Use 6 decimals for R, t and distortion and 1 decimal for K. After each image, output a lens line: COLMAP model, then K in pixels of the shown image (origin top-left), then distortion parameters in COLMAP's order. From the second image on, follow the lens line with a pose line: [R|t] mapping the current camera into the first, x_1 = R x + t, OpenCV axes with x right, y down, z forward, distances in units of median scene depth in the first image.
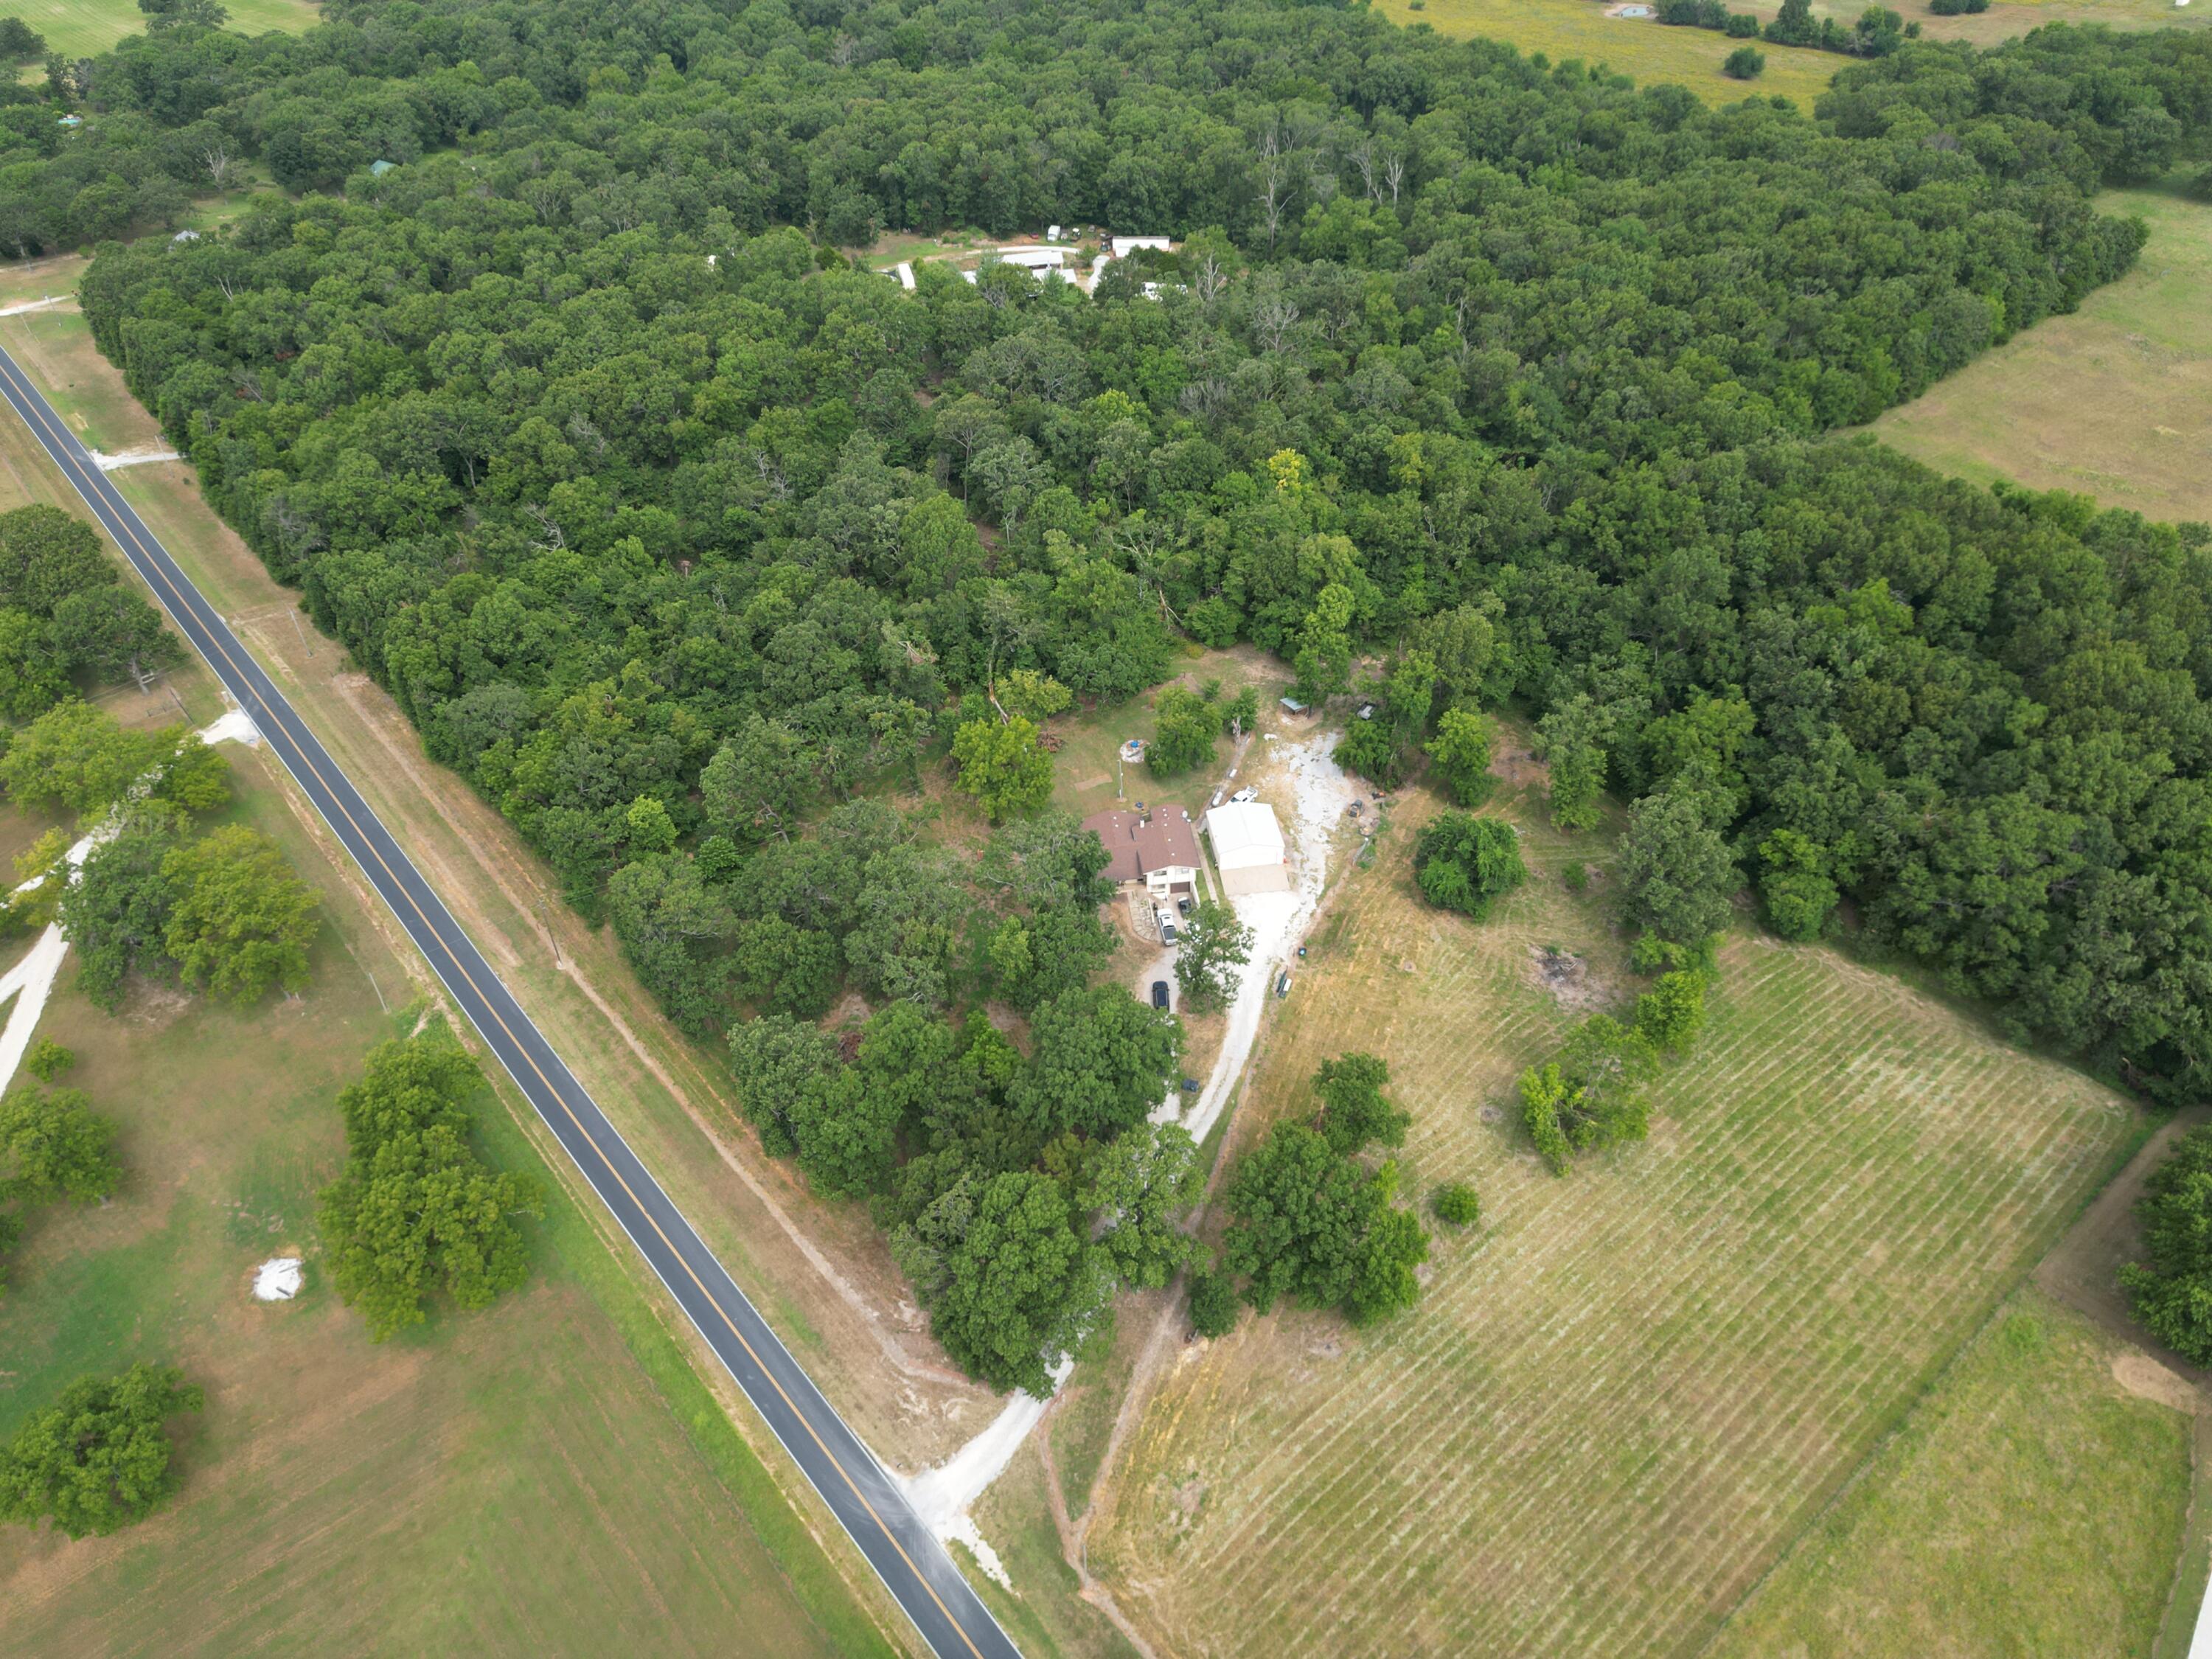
lens RADIAL K [[1558.3, 0, 1100.5], [0, 1558.3, 844.4], [0, 0, 1]] dist [0.061548, -0.052331]
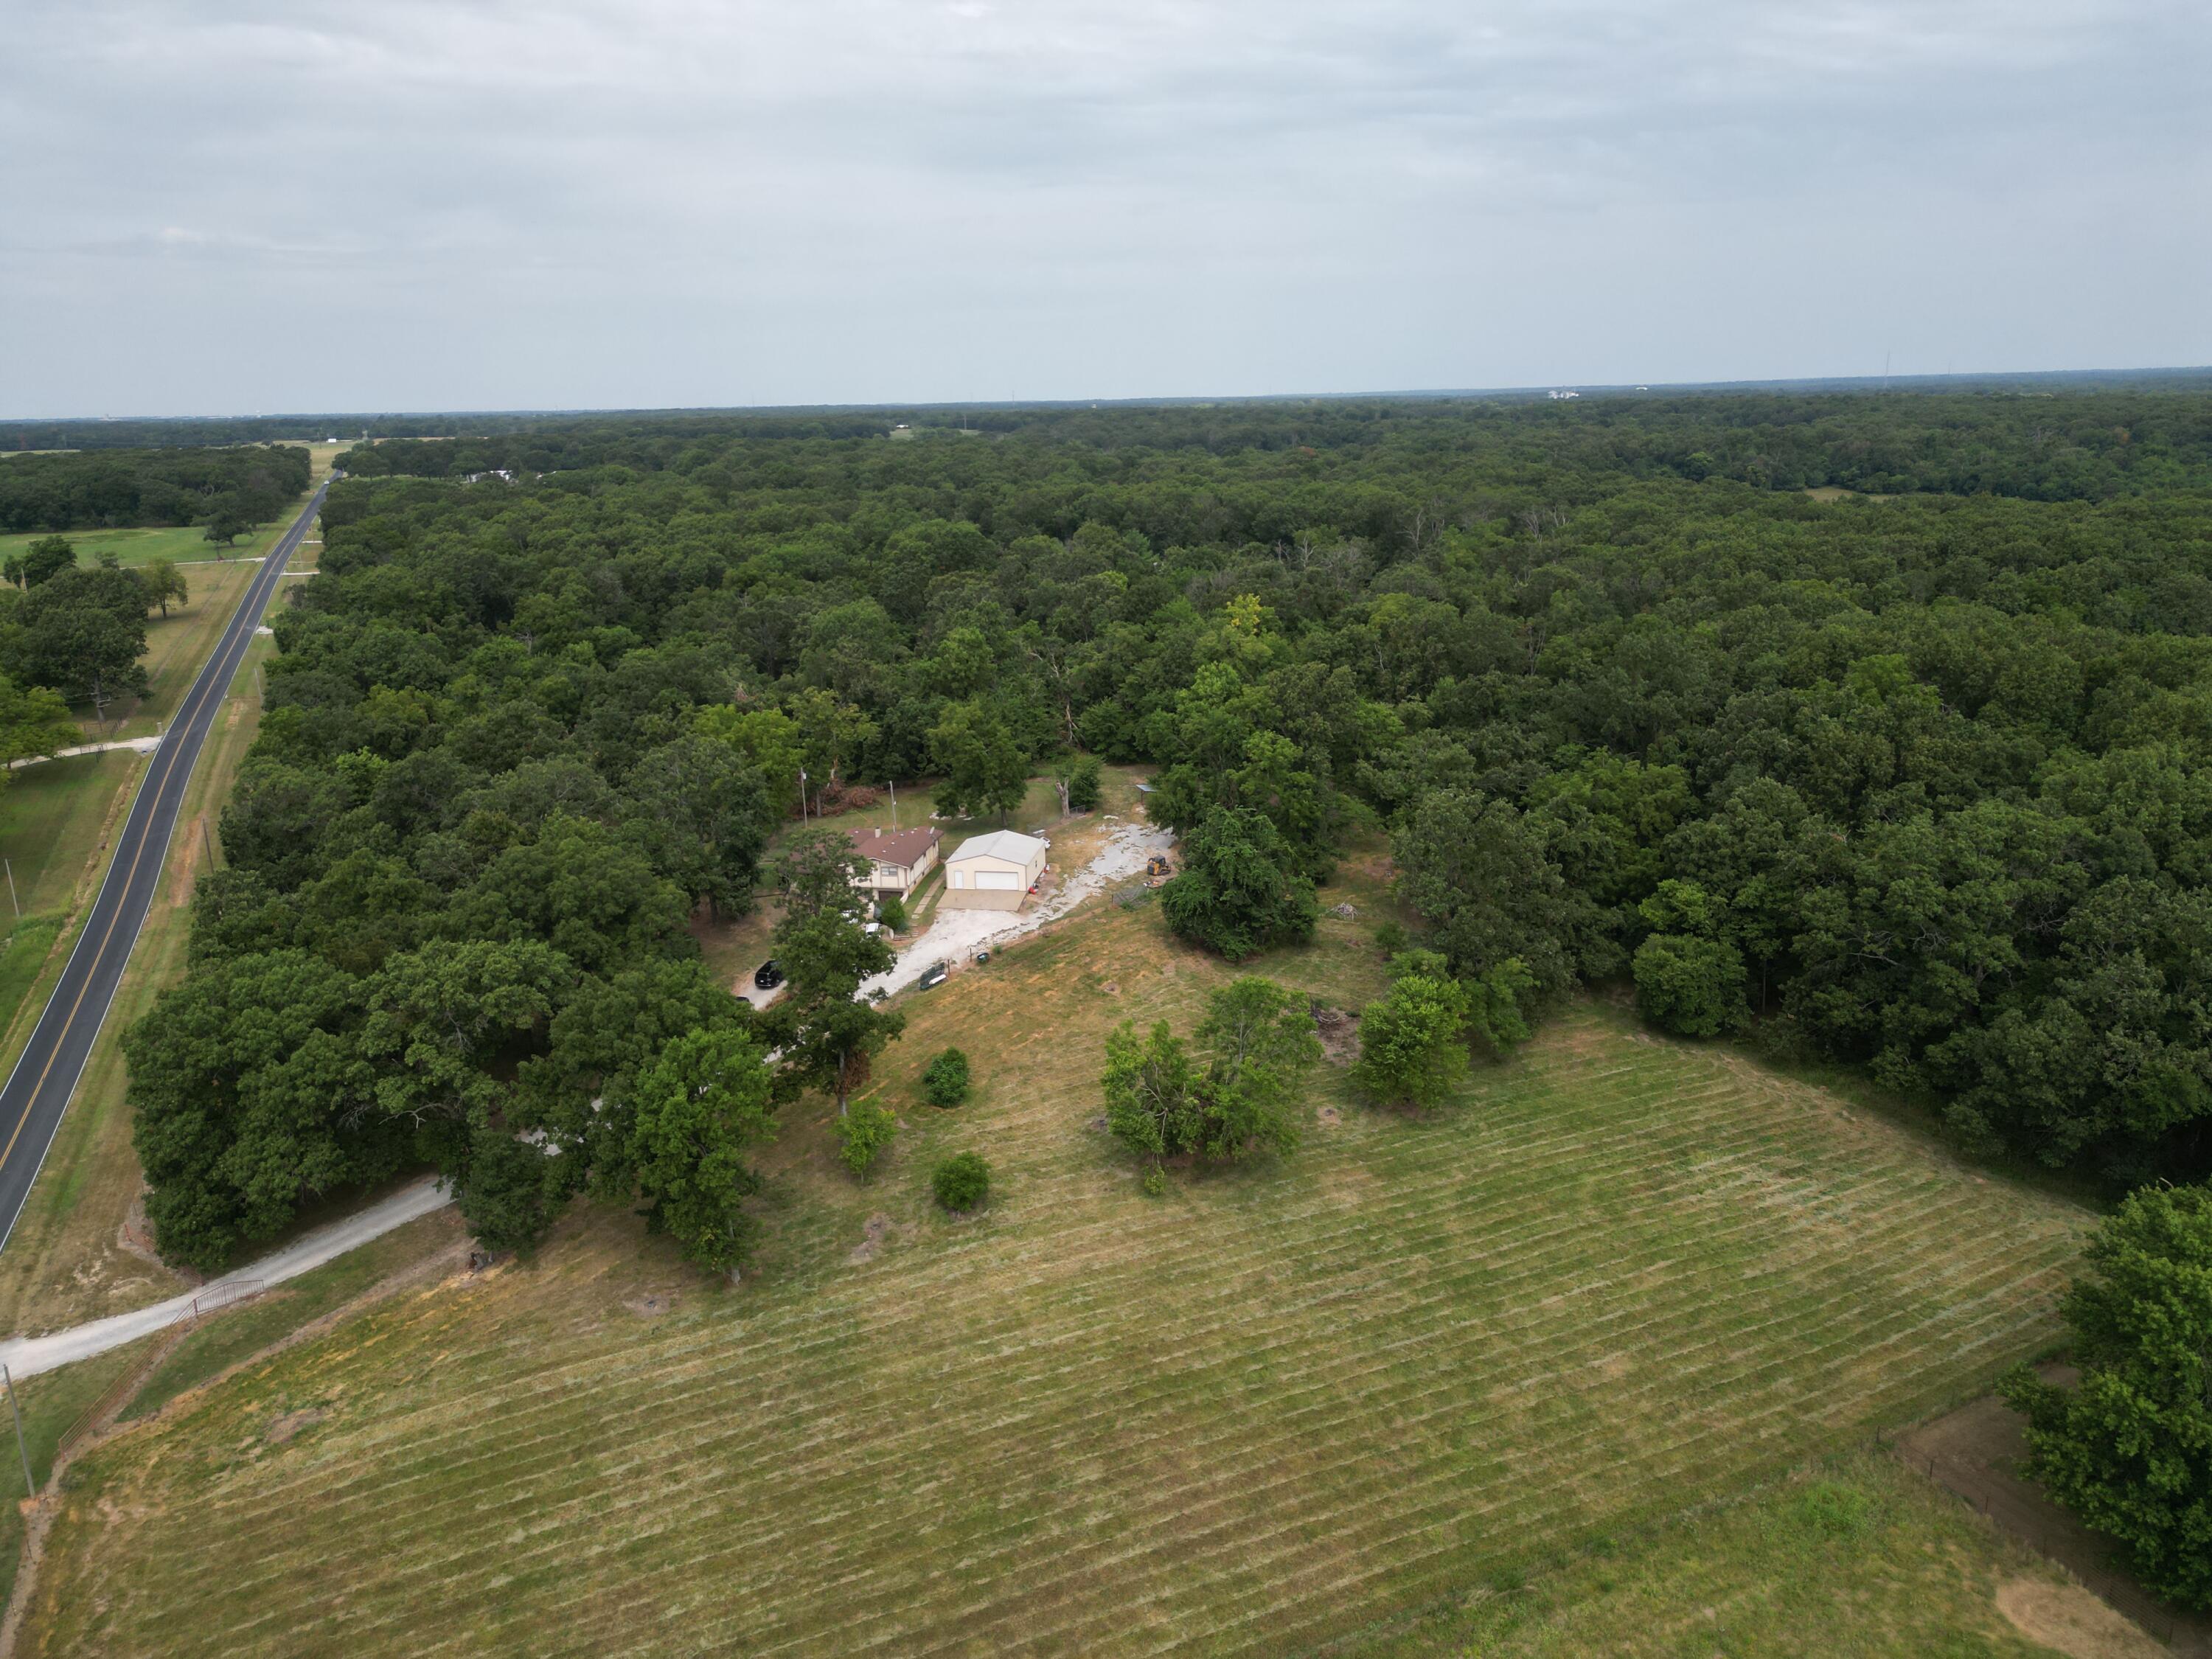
lens RADIAL K [[1558.3, 0, 1101.5], [0, 1558.3, 830.9], [0, 0, 1]] dist [0.061548, -0.052331]
pose [[0.955750, 0.085746, -0.281408, 0.423800], [-0.189472, 0.911176, -0.365868, 0.301521], [0.225040, 0.402997, 0.887102, 0.344839]]
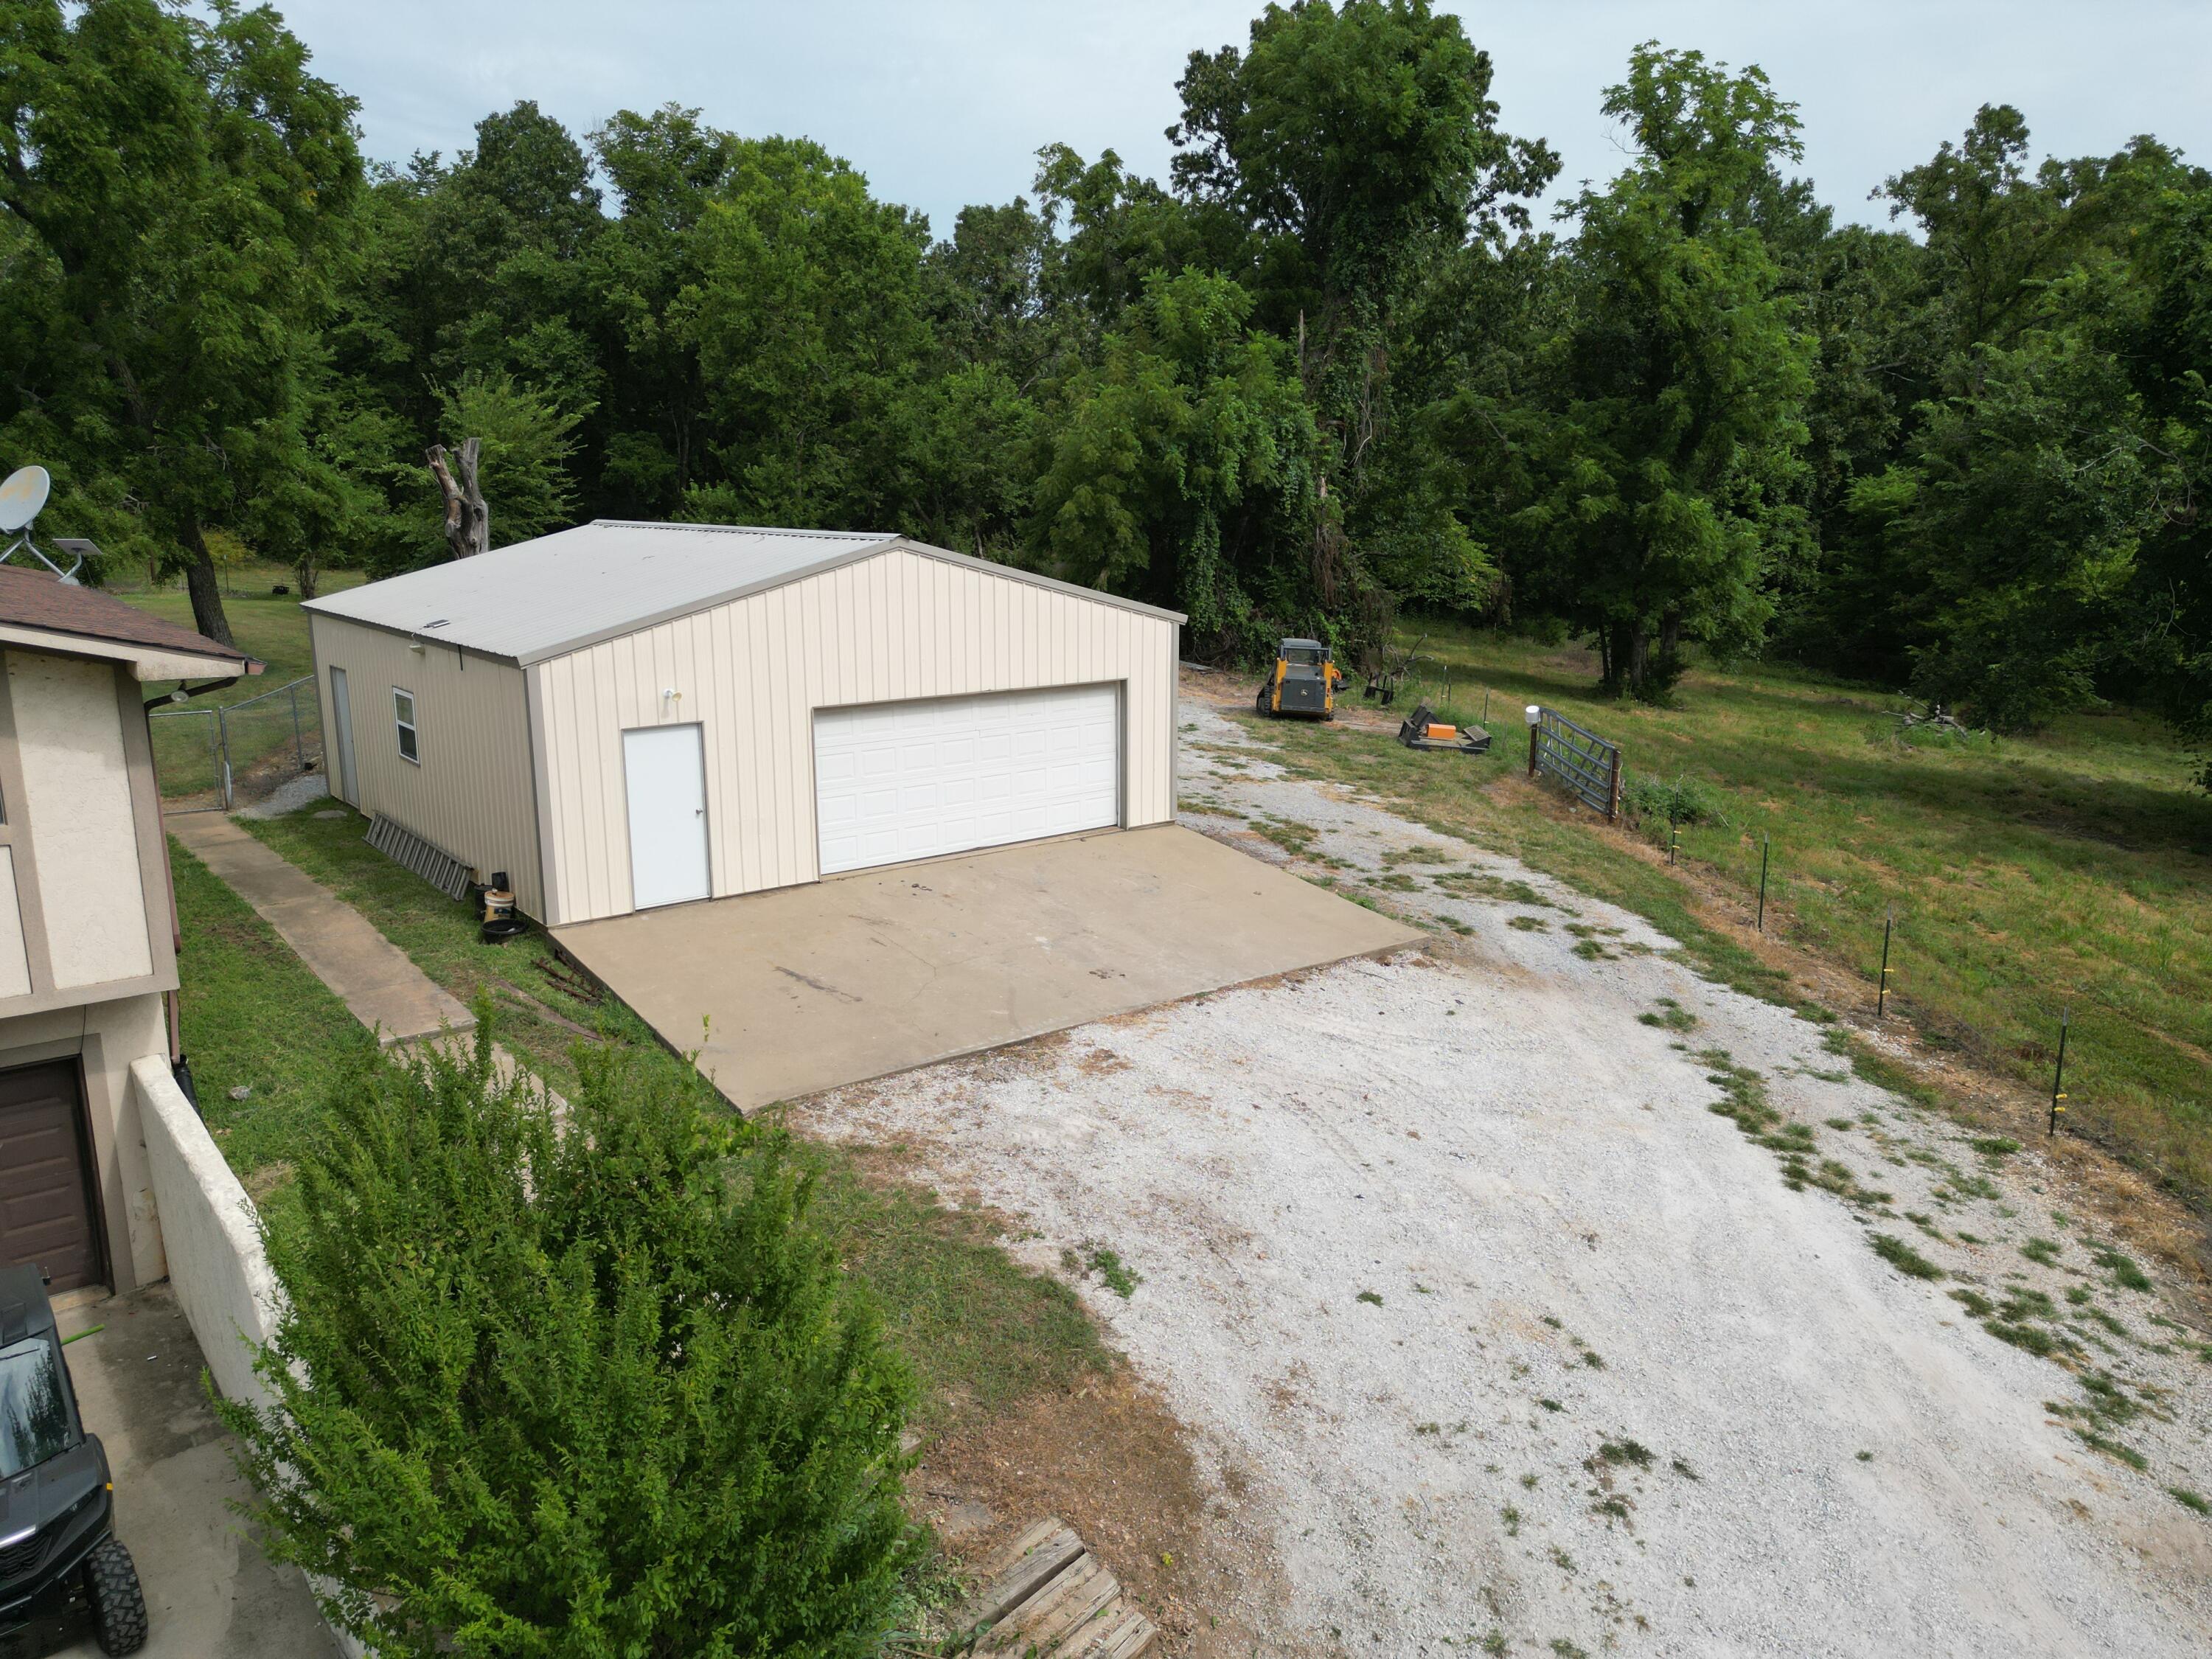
lens RADIAL K [[1558.3, 0, 1106.2], [0, 1558.3, 831.8], [0, 0, 1]] dist [0.061548, -0.052331]
pose [[0.852996, -0.081319, 0.515543, 0.068409], [0.308535, 0.875273, -0.372429, 0.057087], [-0.420955, 0.476744, 0.771694, 1.053747]]
